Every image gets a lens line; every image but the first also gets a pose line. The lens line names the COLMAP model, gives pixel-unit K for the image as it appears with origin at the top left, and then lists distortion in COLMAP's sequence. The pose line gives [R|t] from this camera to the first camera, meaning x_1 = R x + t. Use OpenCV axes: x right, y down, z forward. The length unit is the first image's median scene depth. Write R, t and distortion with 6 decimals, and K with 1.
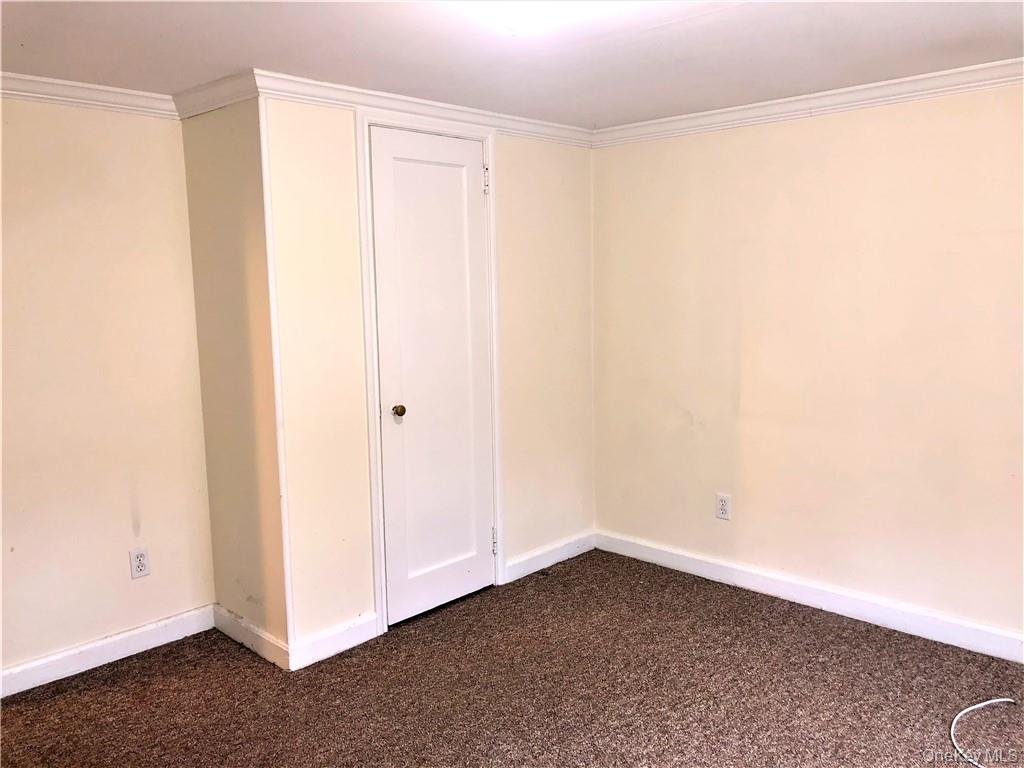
lens RADIAL K [[835.0, 0, 511.8], [0, 835.0, 384.2], [0, 0, 1]] dist [0.026516, -0.033377]
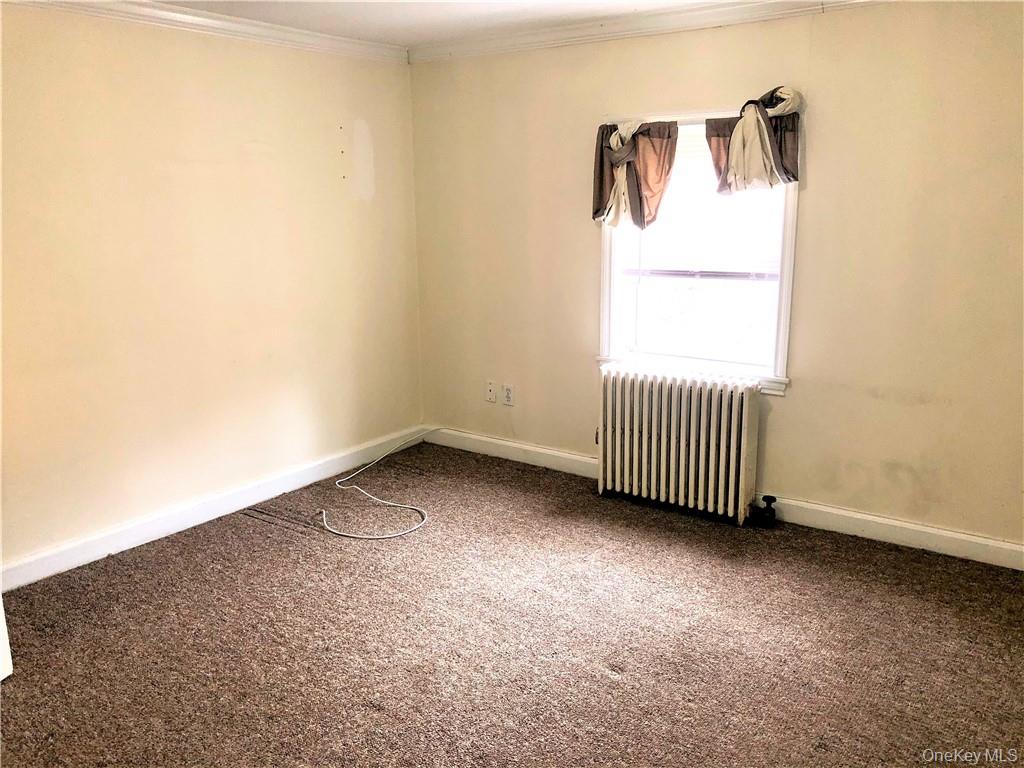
lens RADIAL K [[835.0, 0, 512.5], [0, 835.0, 382.6], [0, 0, 1]] dist [0.026516, -0.033377]
pose [[-0.120095, -0.201291, 0.972142, -0.620964], [0.144159, 0.965314, 0.217686, -0.064236], [-0.982240, 0.166286, -0.086911, 0.673641]]
